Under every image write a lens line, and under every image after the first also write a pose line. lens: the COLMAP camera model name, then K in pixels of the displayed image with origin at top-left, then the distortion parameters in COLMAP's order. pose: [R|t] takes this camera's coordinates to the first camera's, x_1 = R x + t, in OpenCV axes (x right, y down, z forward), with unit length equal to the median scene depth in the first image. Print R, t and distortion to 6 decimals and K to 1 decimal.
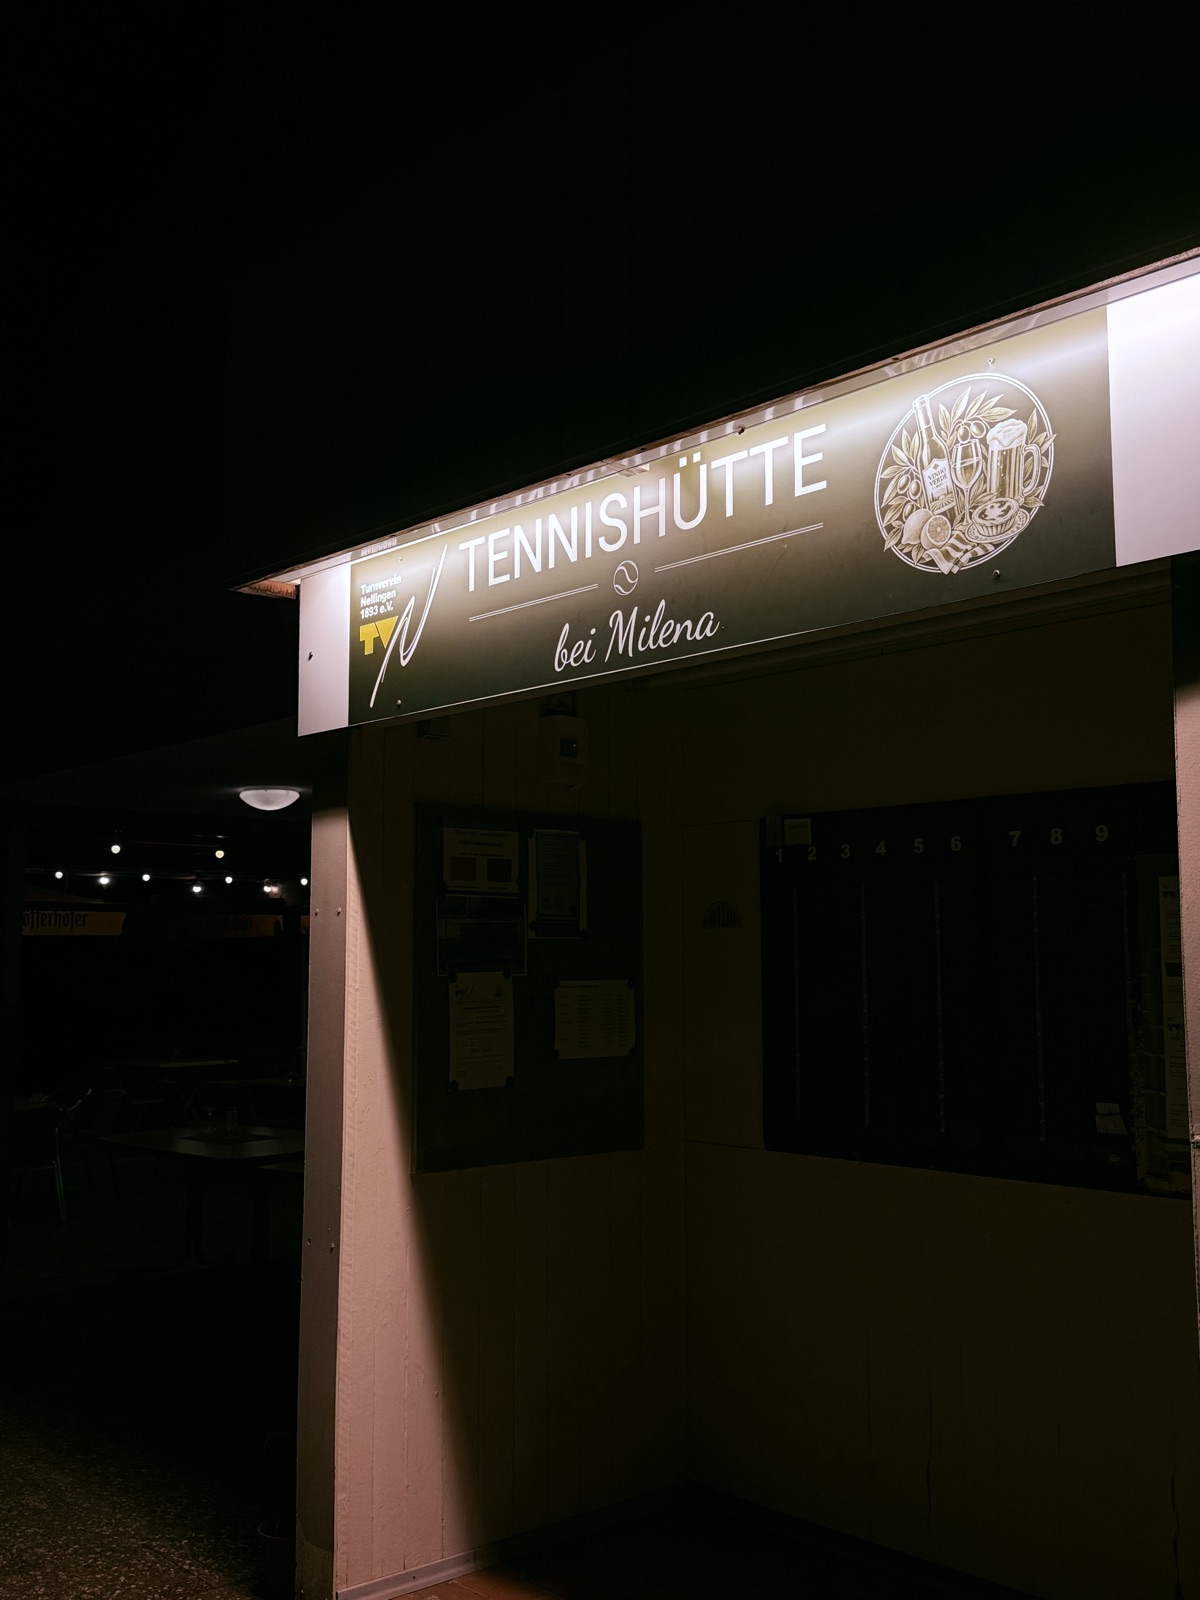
lens RADIAL K [[1601.1, 0, 599.6], [0, 1601.1, 799.2], [0, 0, 1]] dist [0.114487, 0.000000]
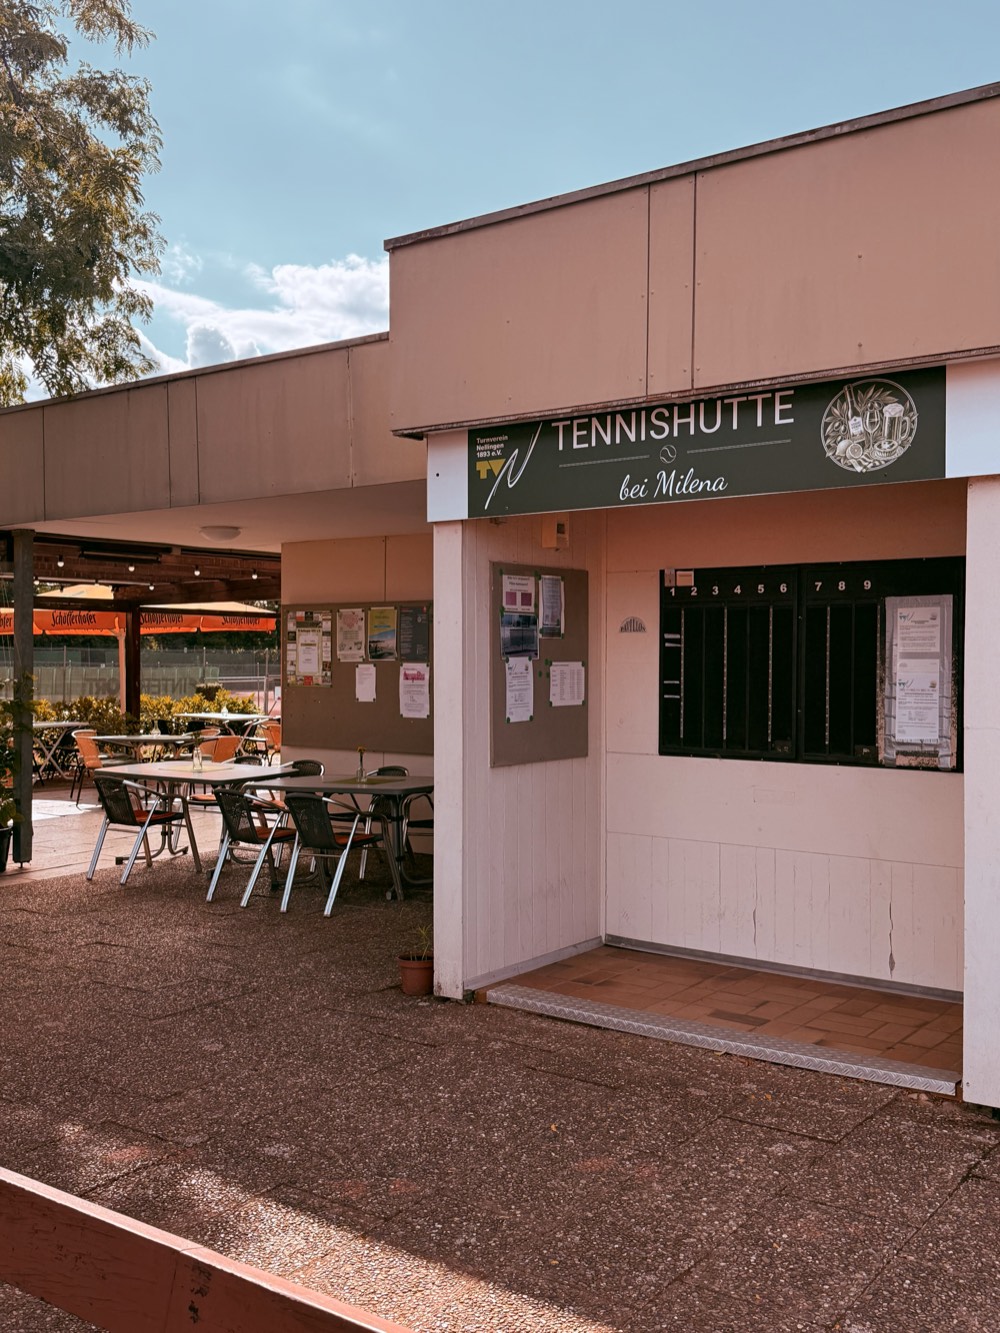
lens RADIAL K [[1333.9, 0, 500.3], [0, 1333.9, 667.7], [0, 0, 1]] dist [0.114487, 0.000000]
pose [[0.982109, 0.001537, 0.188306, -0.440861], [-0.023142, 0.993372, 0.112588, -0.054193], [-0.186885, -0.114931, 0.975636, -0.512935]]
